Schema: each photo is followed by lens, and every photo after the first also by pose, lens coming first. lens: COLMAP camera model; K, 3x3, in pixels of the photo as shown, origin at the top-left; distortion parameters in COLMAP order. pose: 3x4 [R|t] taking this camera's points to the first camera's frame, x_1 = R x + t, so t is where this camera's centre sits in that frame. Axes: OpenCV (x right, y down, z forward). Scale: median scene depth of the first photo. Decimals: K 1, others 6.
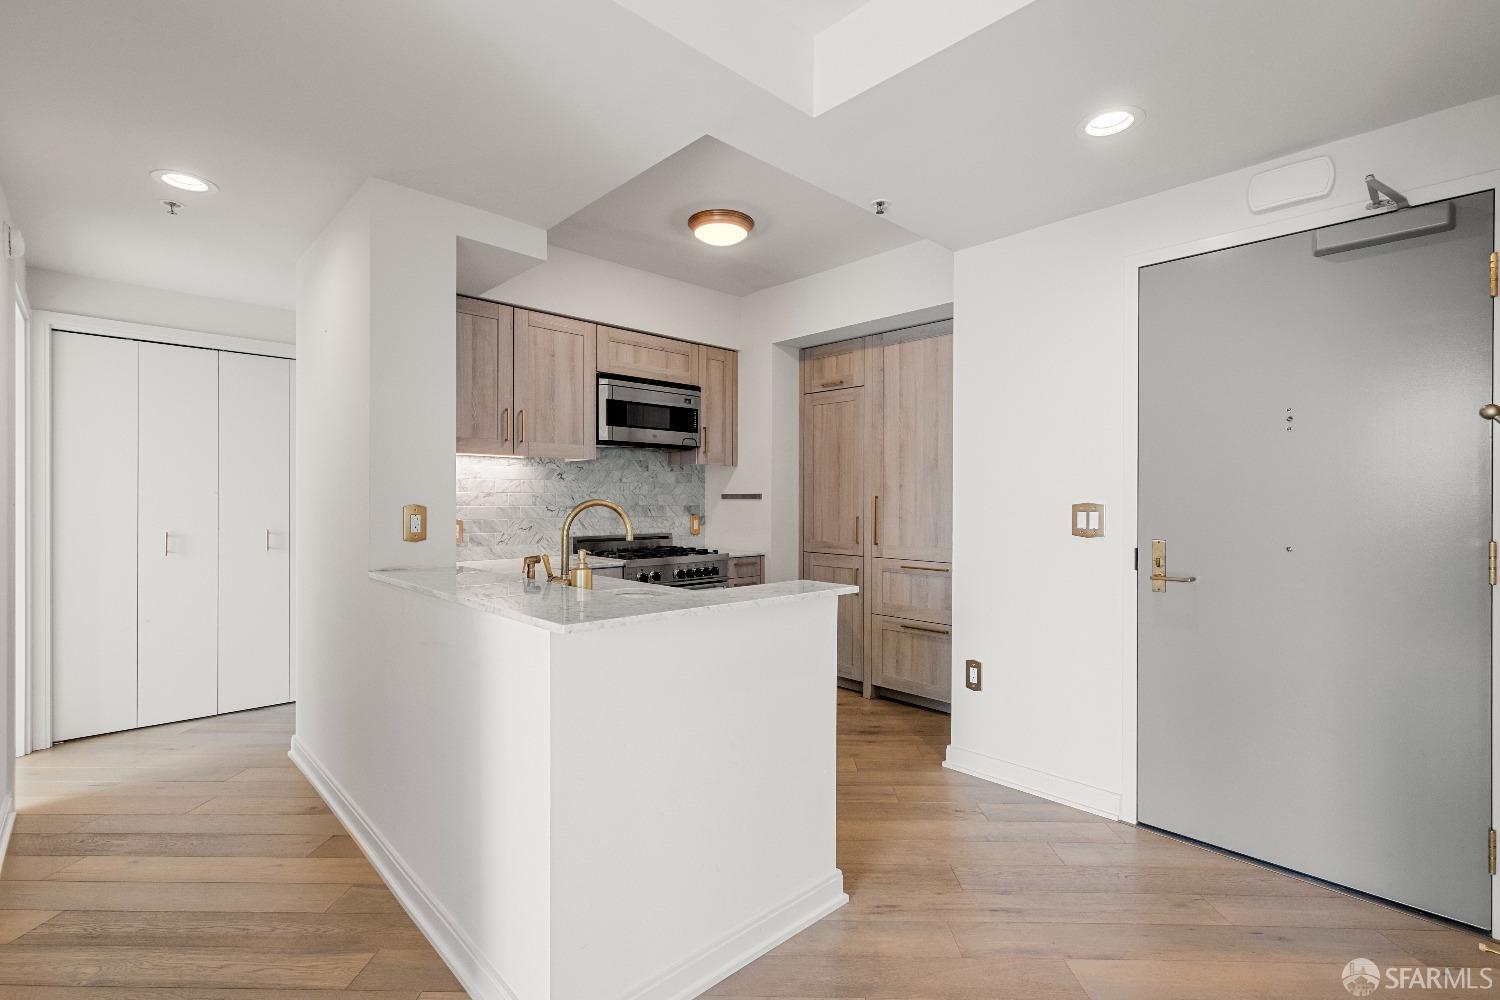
lens RADIAL K [[718.0, 0, 750.0], [0, 718.0, 500.0], [0, 0, 1]] dist [-0.003296, -0.000299]
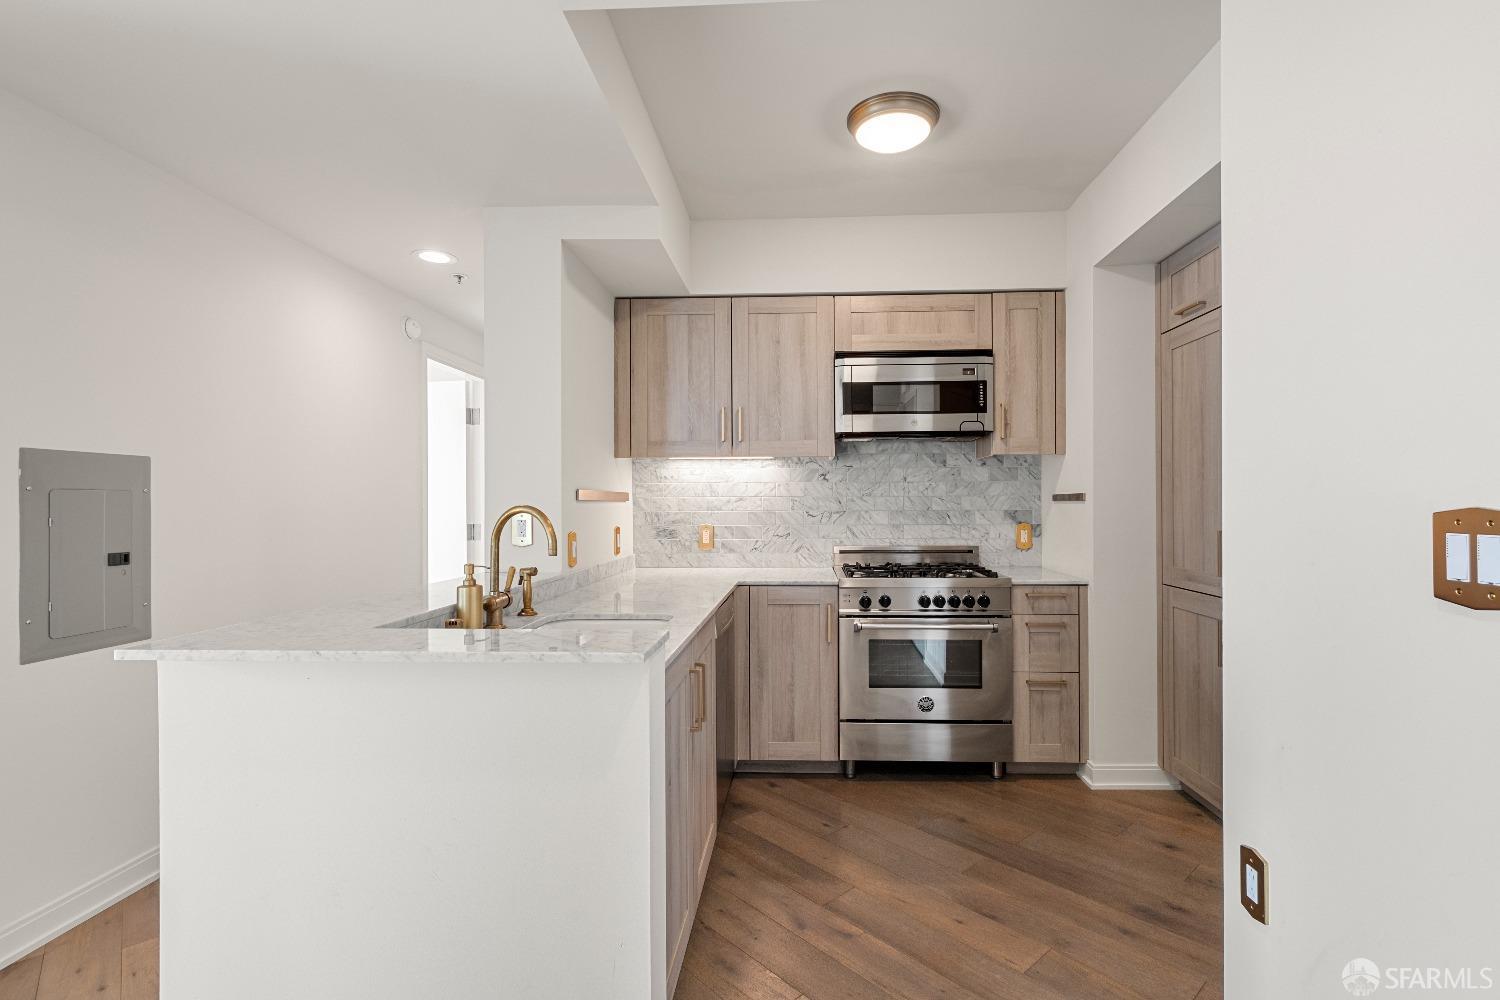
lens RADIAL K [[718.0, 0, 750.0], [0, 718.0, 500.0], [0, 0, 1]] dist [-0.003296, -0.000299]
pose [[0.675967, -0.009128, -0.736875, 0.309136], [0.006092, 0.999958, -0.006799, 0.000354], [0.736906, 0.000106, 0.675995, 0.323928]]
